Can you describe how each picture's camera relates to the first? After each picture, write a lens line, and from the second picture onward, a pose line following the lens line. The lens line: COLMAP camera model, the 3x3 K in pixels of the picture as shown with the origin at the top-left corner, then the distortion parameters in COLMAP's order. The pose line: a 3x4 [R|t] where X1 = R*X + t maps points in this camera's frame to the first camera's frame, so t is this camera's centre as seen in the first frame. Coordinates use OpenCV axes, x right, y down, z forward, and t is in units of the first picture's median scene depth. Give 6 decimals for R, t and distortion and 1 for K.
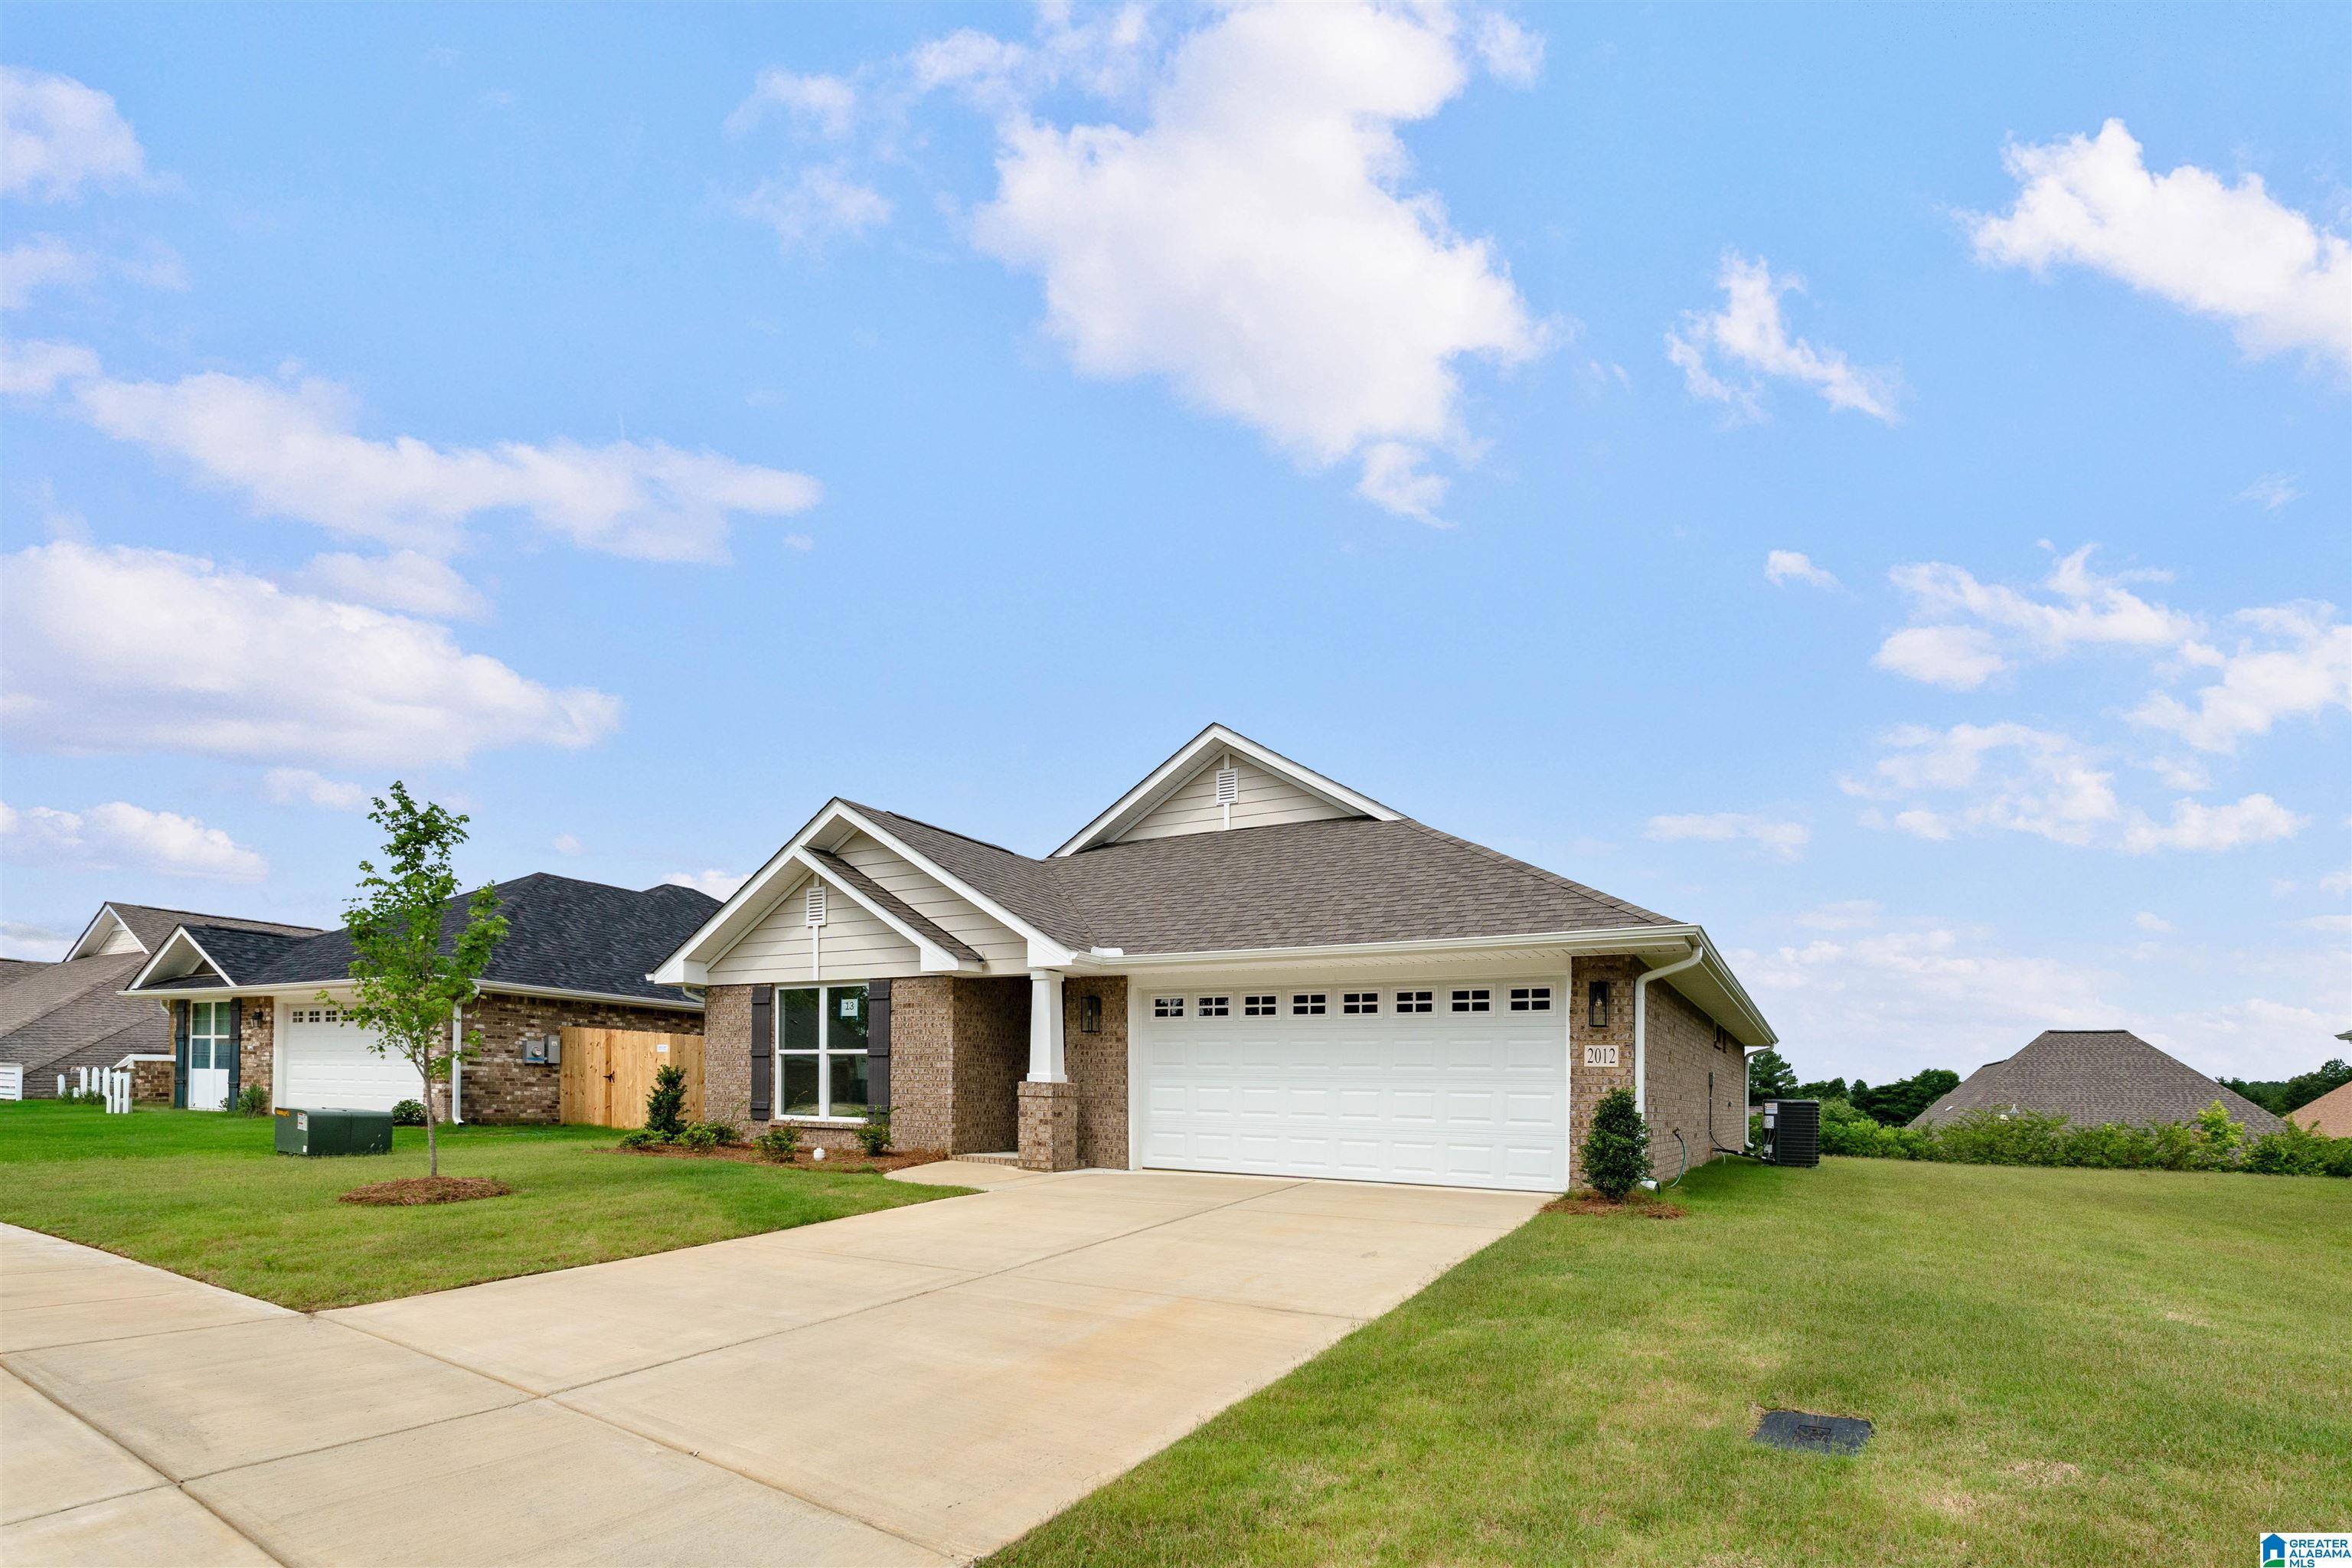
lens RADIAL K [[1062.6, 0, 1174.8], [0, 1062.6, 864.7], [0, 0, 1]] dist [0.001885, -0.000170]
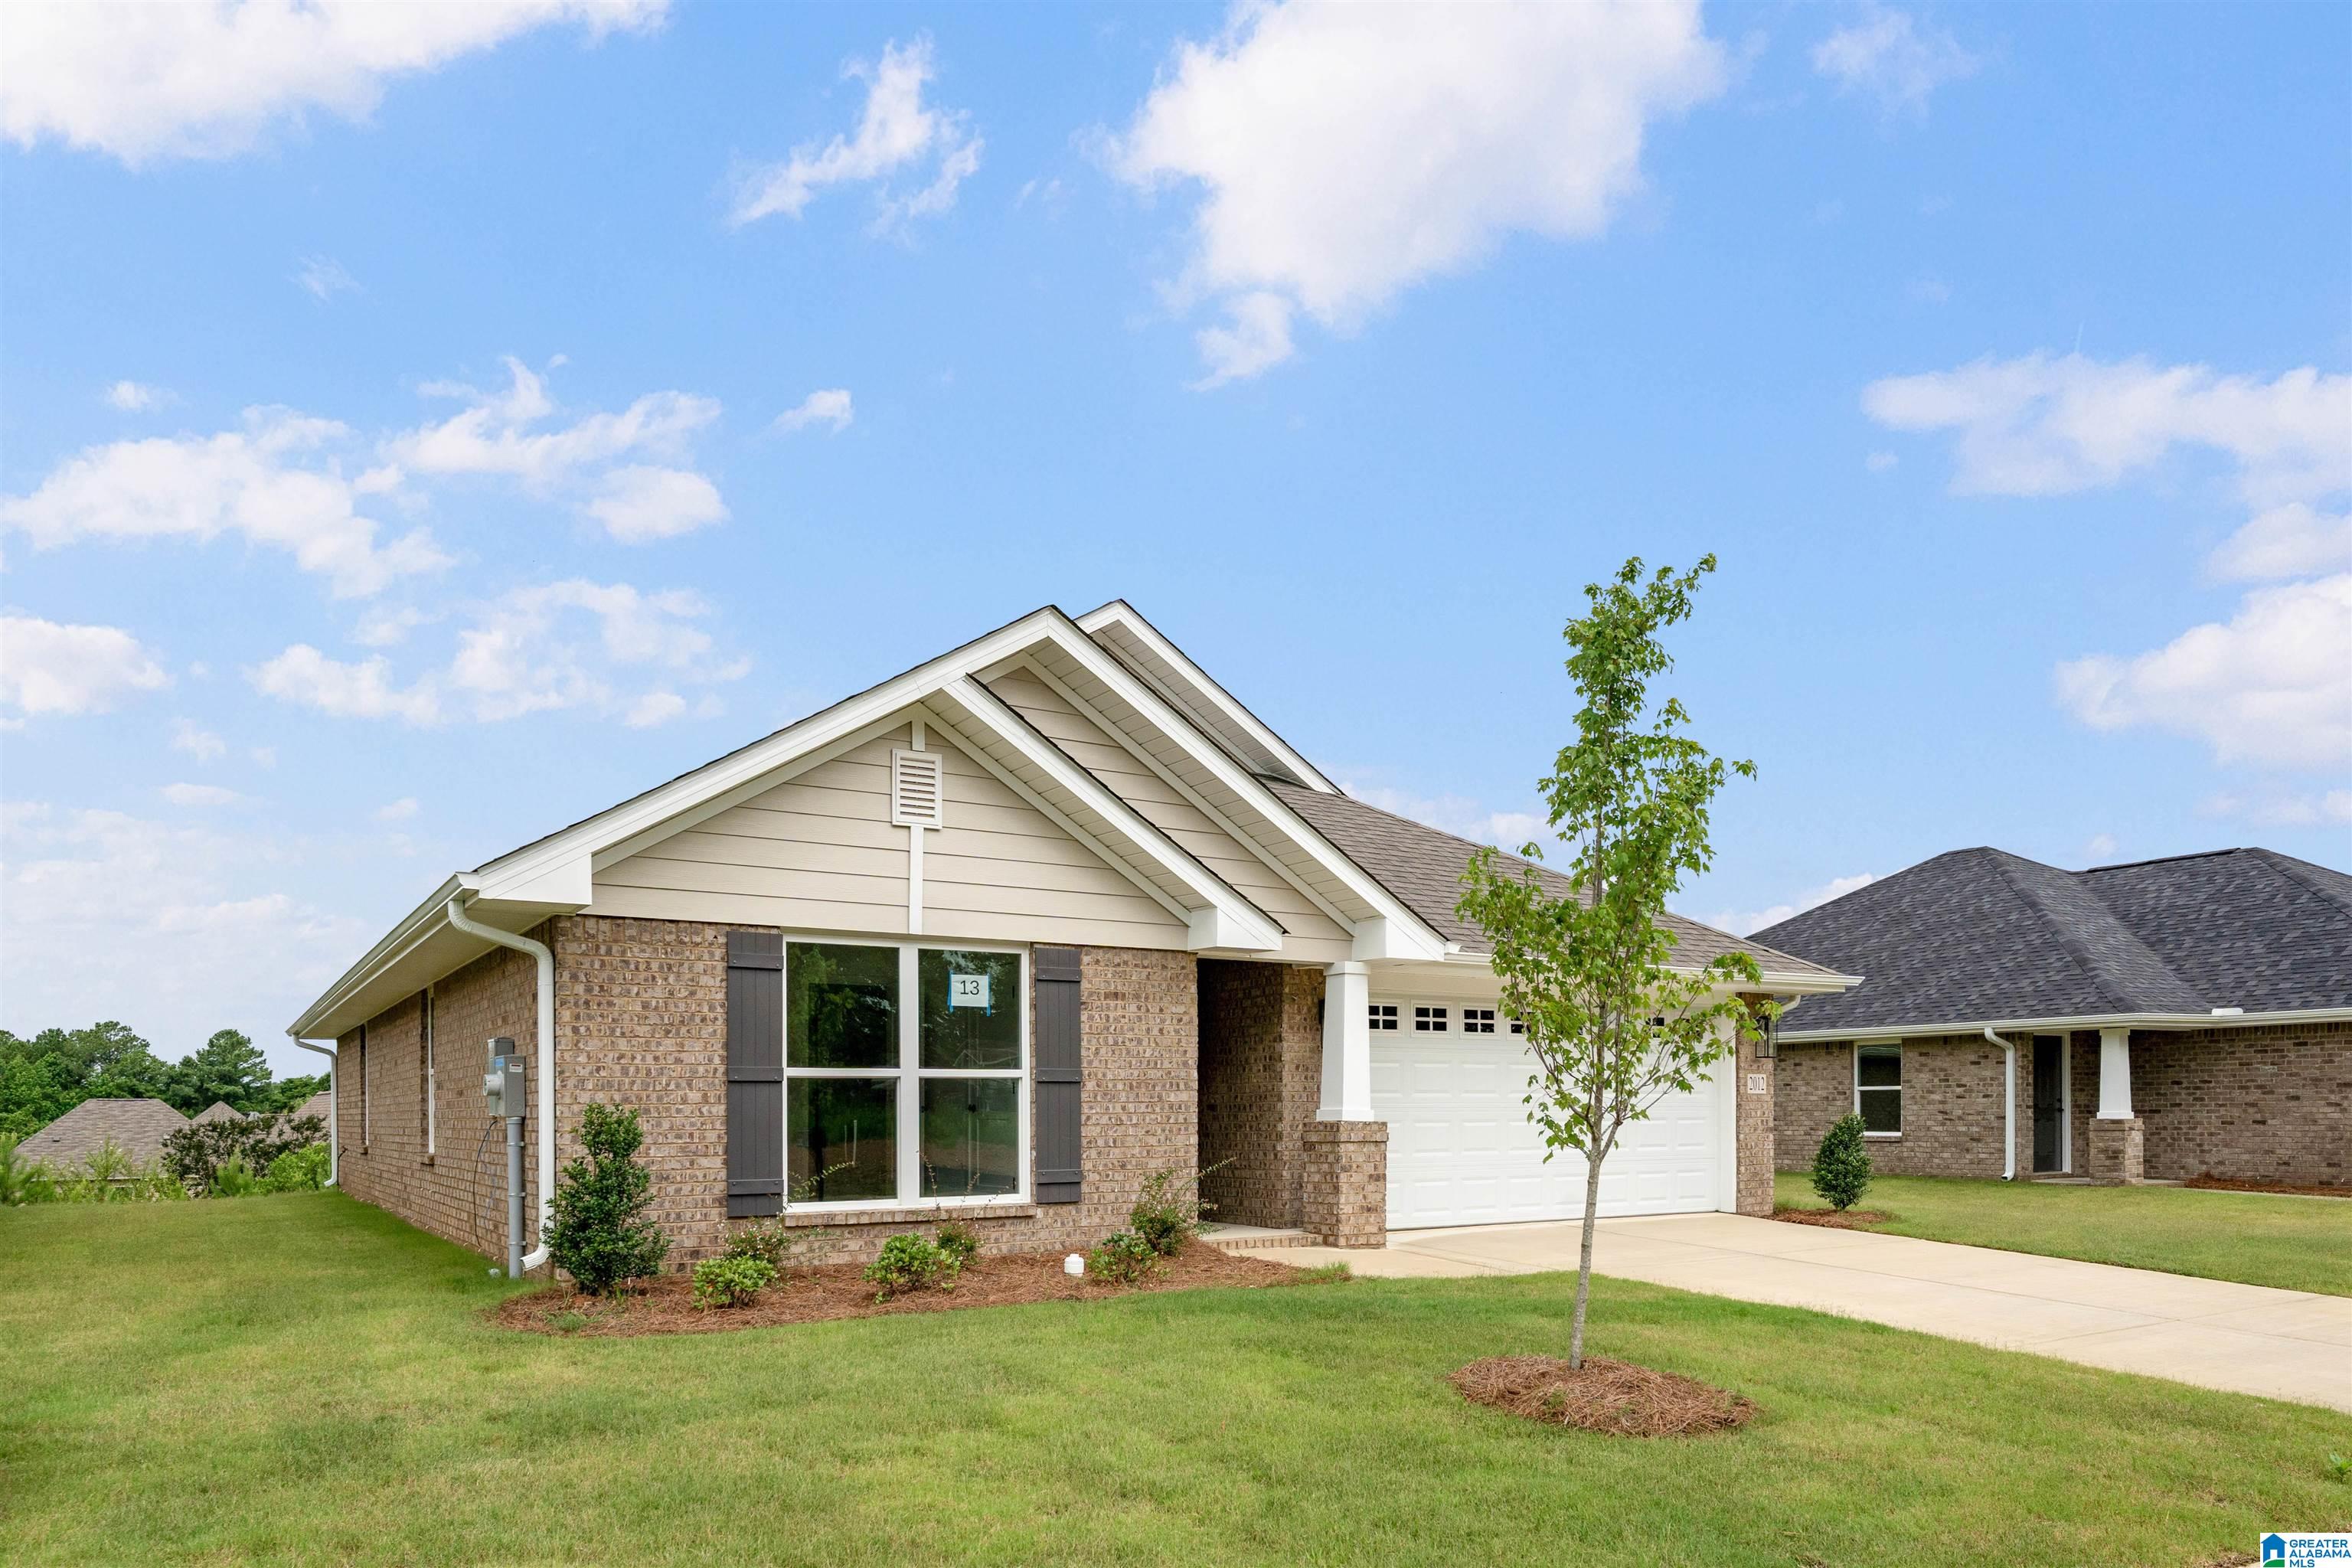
lens RADIAL K [[1519.4, 0, 1176.0], [0, 1519.4, 784.0], [0, 0, 1]] dist [-0.023093, 0.000158]
pose [[0.477558, 0.161867, 0.863561, -0.975953], [-0.170519, 0.981269, -0.089632, 0.086959], [-0.861894, -0.104449, 0.496214, 0.567595]]
